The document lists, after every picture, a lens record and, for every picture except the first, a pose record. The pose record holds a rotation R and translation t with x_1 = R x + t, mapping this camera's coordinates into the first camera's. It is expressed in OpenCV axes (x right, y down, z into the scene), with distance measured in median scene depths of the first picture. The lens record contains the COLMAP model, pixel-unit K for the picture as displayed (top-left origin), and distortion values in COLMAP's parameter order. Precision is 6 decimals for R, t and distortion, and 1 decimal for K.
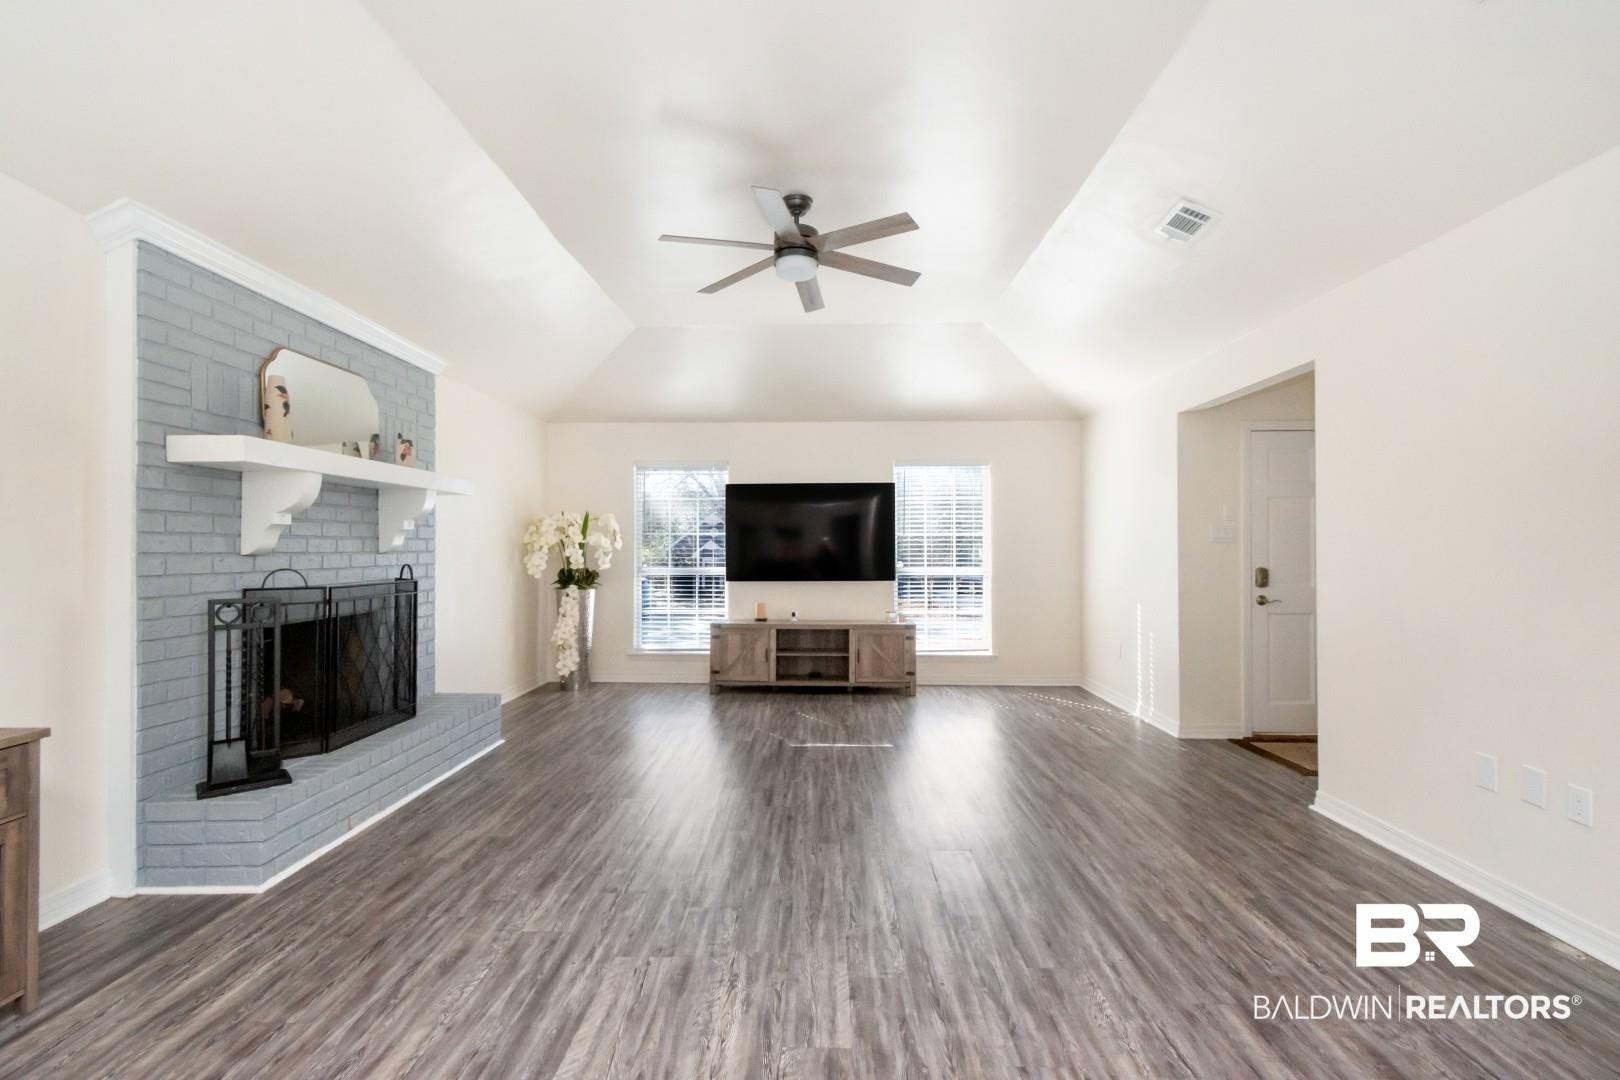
lens RADIAL K [[724.1, 0, 800.0], [0, 724.1, 541.9], [0, 0, 1]] dist [0.003613, -0.000526]
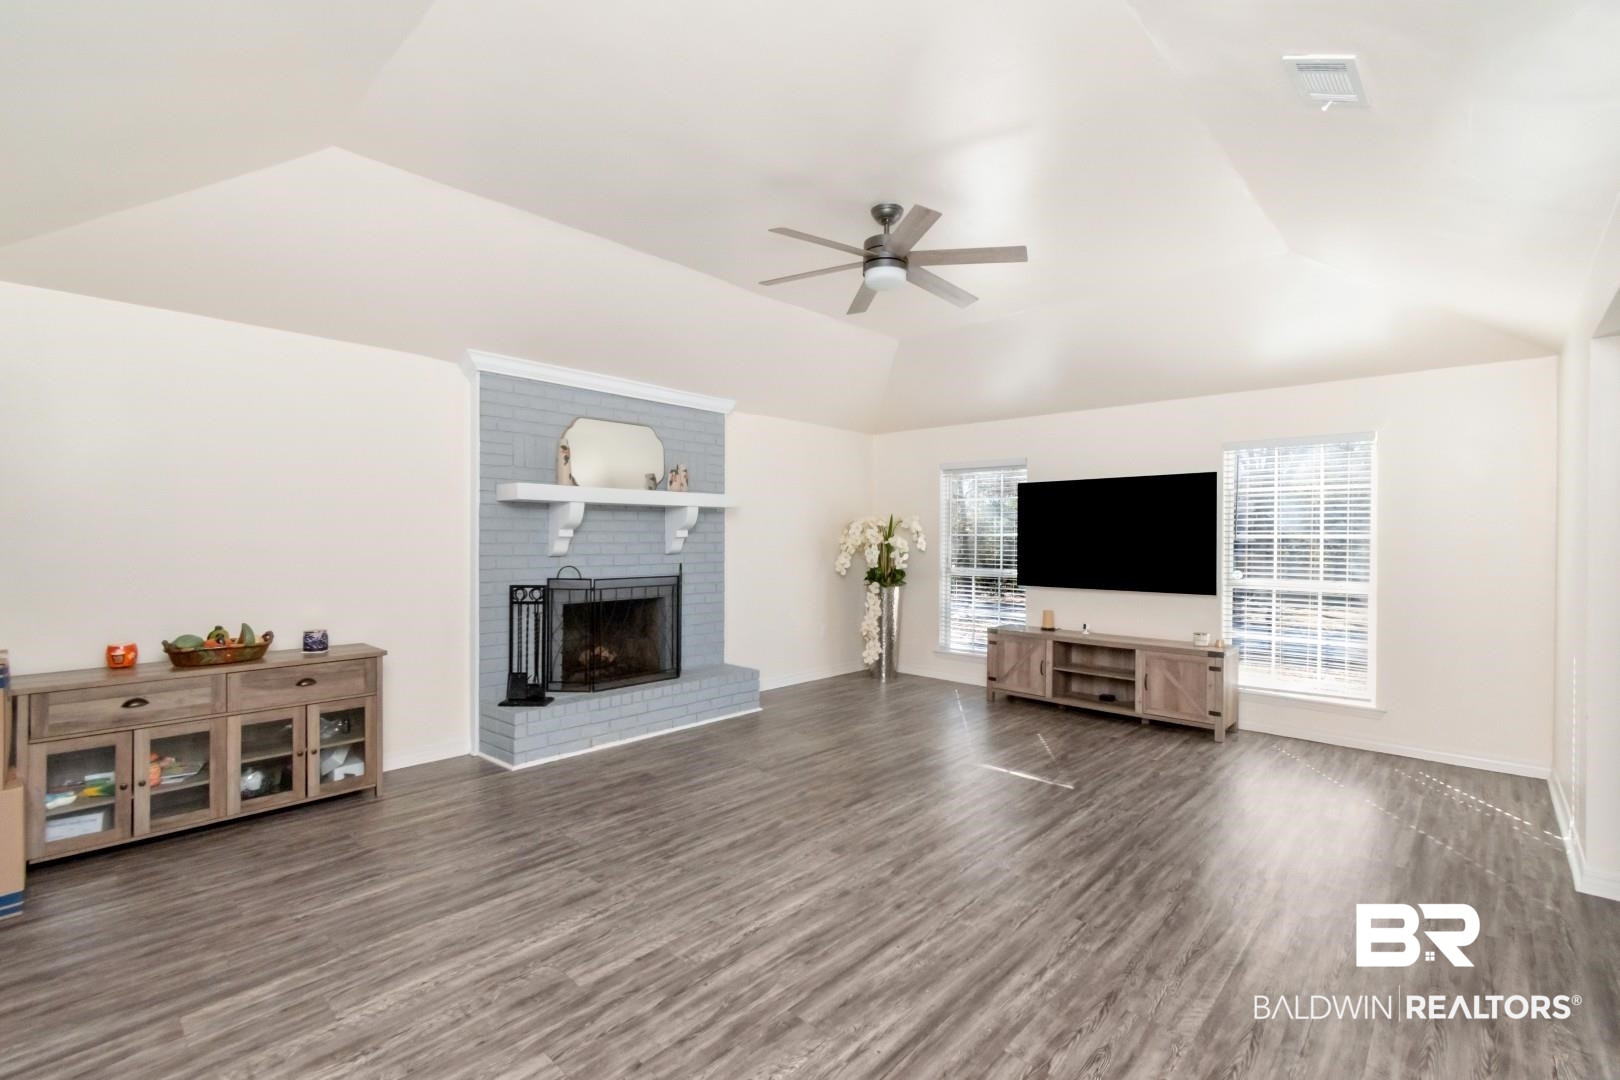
lens RADIAL K [[724.1, 0, 793.2], [0, 724.1, 537.4], [0, 0, 1]] dist [0.003613, -0.000526]
pose [[0.741914, 0.004523, -0.670479, 0.622870], [0.001271, 0.999966, 0.008152, -0.032820], [0.670493, -0.006900, 0.741883, 0.188485]]
